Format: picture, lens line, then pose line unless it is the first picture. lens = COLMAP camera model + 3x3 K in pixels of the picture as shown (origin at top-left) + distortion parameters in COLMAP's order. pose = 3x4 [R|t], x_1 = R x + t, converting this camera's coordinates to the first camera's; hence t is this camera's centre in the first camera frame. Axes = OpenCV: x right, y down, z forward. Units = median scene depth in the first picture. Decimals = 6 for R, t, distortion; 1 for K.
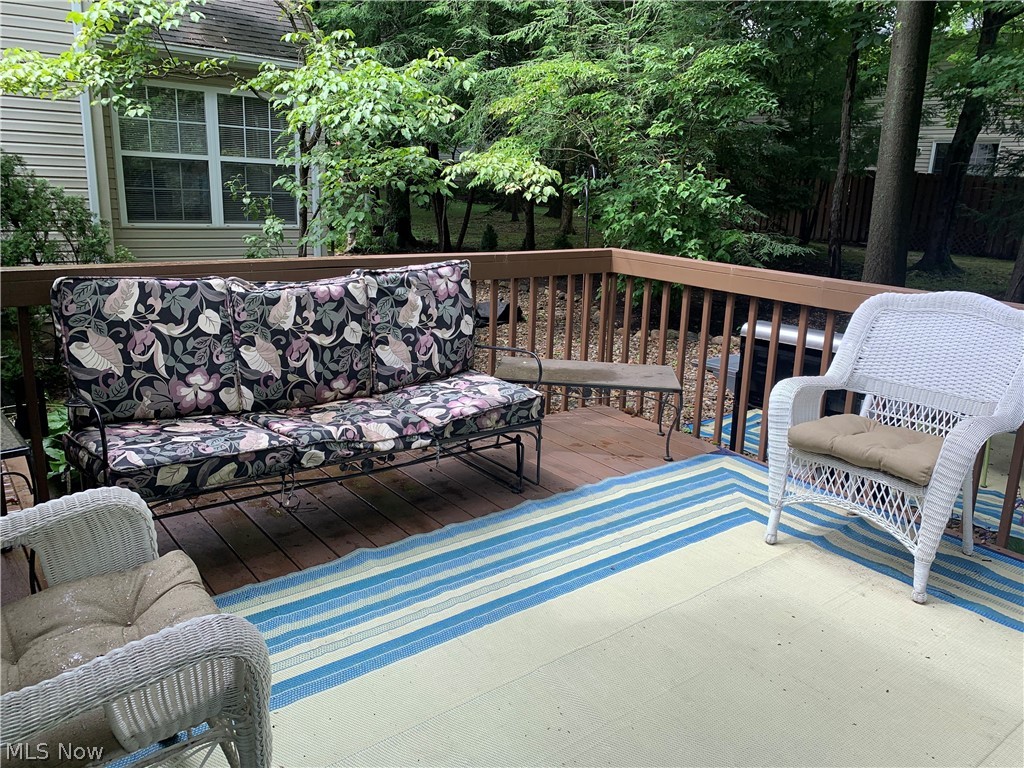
lens RADIAL K [[772.7, 0, 512.4], [0, 772.7, 393.5], [0, 0, 1]] dist [0.049856, -0.080209]
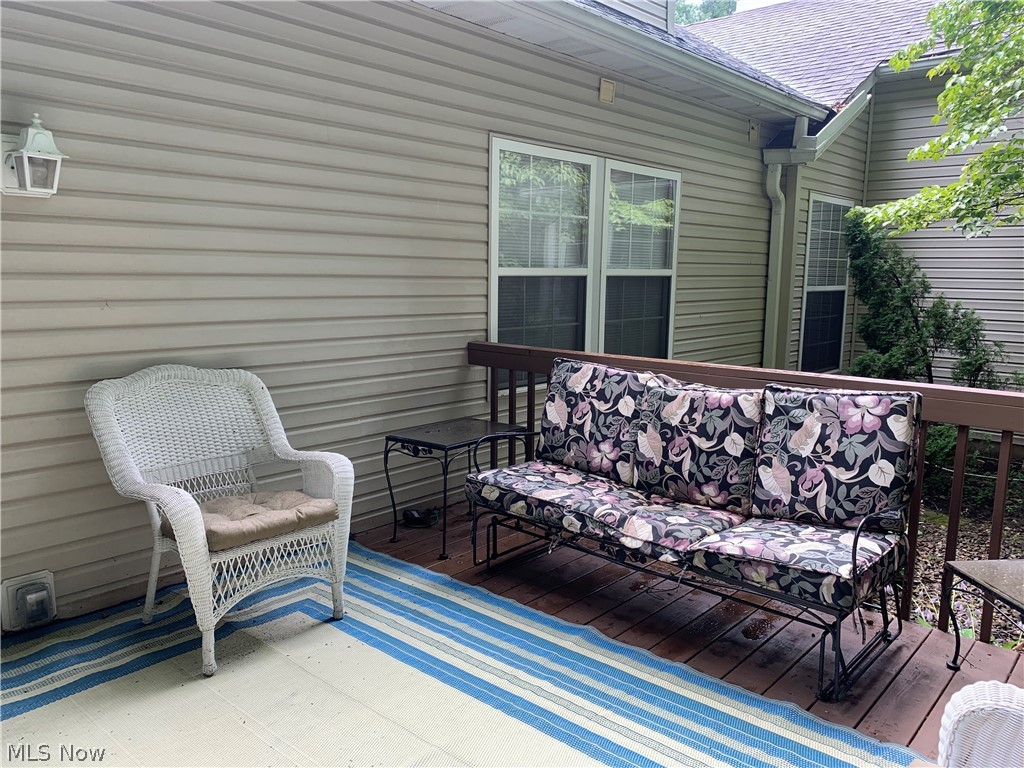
lens RADIAL K [[772.7, 0, 517.3], [0, 772.7, 375.4], [0, 0, 1]] dist [0.049856, -0.080209]
pose [[0.165302, 0.091272, -0.982011, 0.717534], [-0.268560, 0.962247, 0.044228, -0.135294], [0.948973, 0.256418, 0.183573, 0.556158]]
